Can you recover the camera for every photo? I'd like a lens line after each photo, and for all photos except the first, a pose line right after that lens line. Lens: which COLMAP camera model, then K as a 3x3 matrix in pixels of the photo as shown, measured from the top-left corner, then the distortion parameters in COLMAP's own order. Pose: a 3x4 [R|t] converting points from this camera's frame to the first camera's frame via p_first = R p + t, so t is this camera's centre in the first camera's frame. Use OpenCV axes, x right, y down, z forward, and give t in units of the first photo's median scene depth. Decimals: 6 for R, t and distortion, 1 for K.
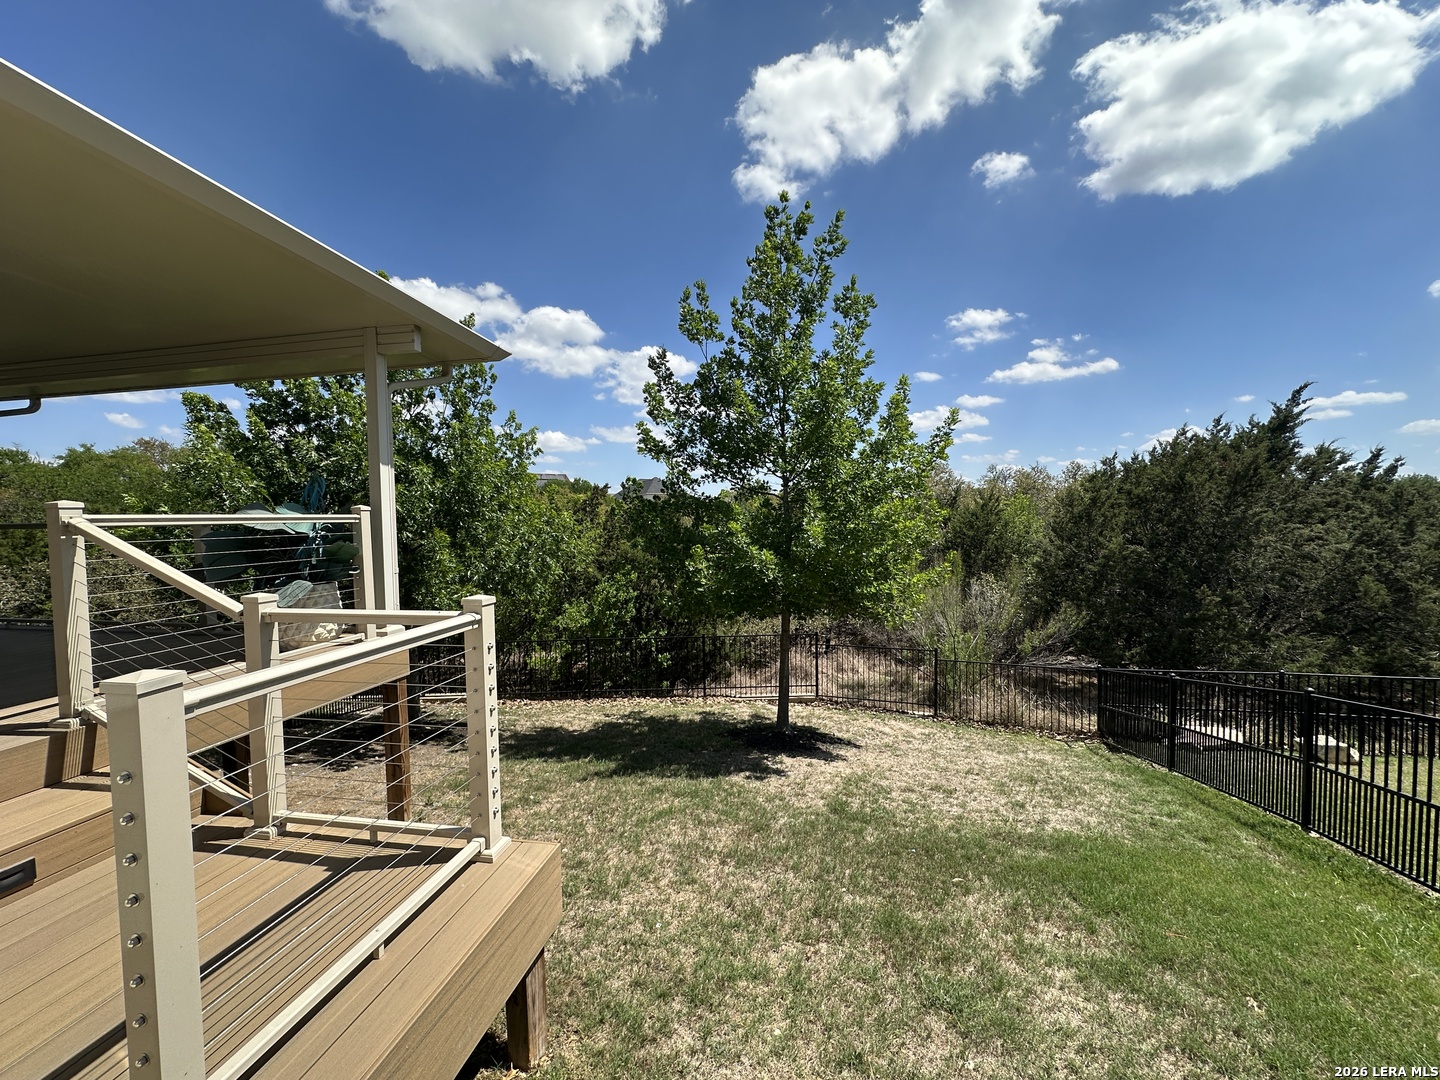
lens RADIAL K [[575.4, 0, 730.8], [0, 575.4, 544.8], [0, 0, 1]] dist [-0.003853, 0.000658]
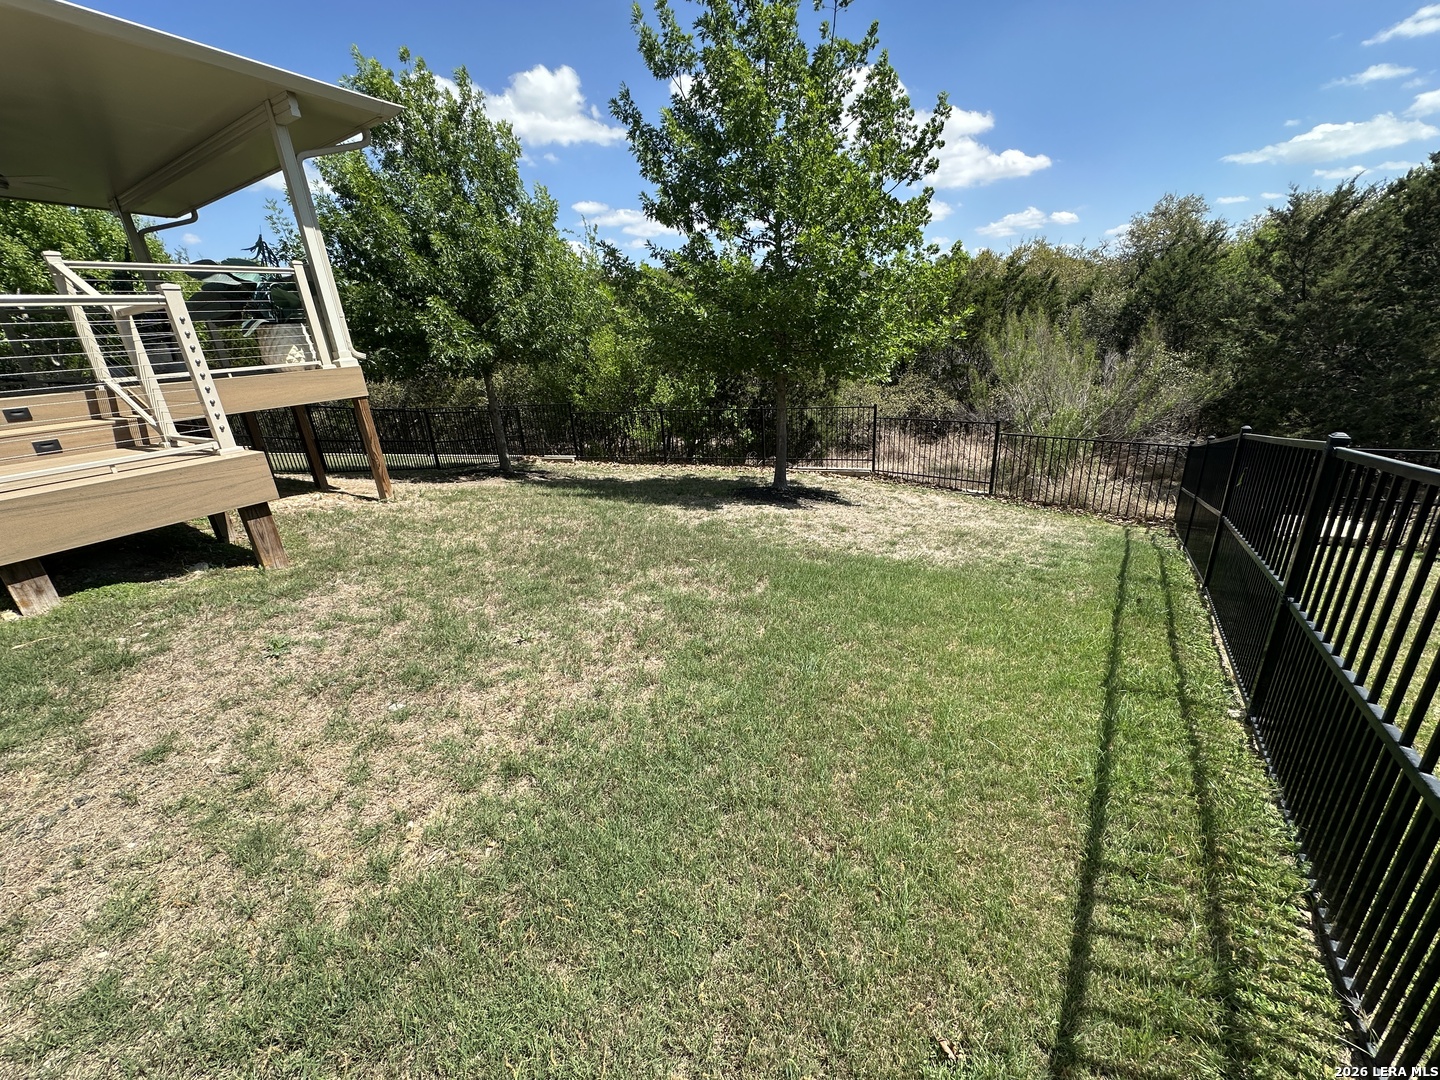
lens RADIAL K [[575.4, 0, 723.4], [0, 575.4, 535.2], [0, 0, 1]] dist [-0.003853, 0.000658]
pose [[0.933541, 0.082093, -0.348944, 0.279006], [0.032861, 0.949728, 0.311346, 0.053452], [0.356962, -0.302121, 0.883913, -0.005623]]
